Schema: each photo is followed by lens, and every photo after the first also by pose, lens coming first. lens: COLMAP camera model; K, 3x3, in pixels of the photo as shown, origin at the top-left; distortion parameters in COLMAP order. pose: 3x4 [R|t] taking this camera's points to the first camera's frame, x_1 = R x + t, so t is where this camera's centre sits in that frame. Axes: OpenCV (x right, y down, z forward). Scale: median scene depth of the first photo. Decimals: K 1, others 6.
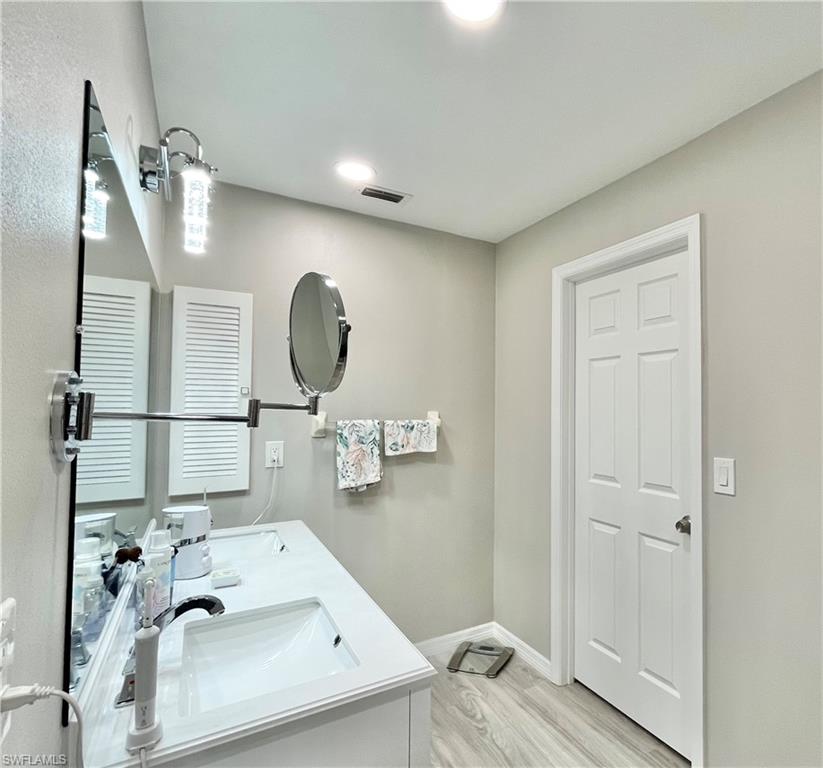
lens RADIAL K [[492.3, 0, 533.6], [0, 492.3, 385.7], [0, 0, 1]] dist [-0.001069, -0.002581]
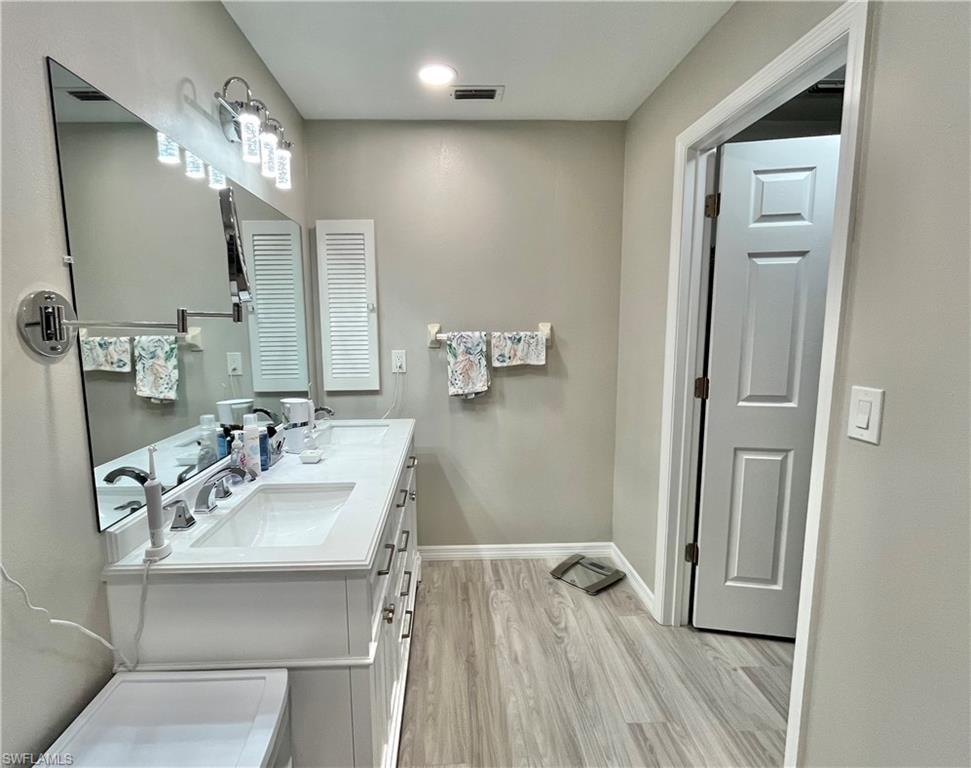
lens RADIAL K [[486.9, 0, 485.5], [0, 486.9, 384.0], [0, 0, 1]] dist [0.000389, -0.000317]
pose [[0.837316, 0.056083, -0.543836, 0.246675], [0.036411, 0.986796, 0.157823, 0.016977], [0.545506, -0.151950, 0.824218, 0.148062]]
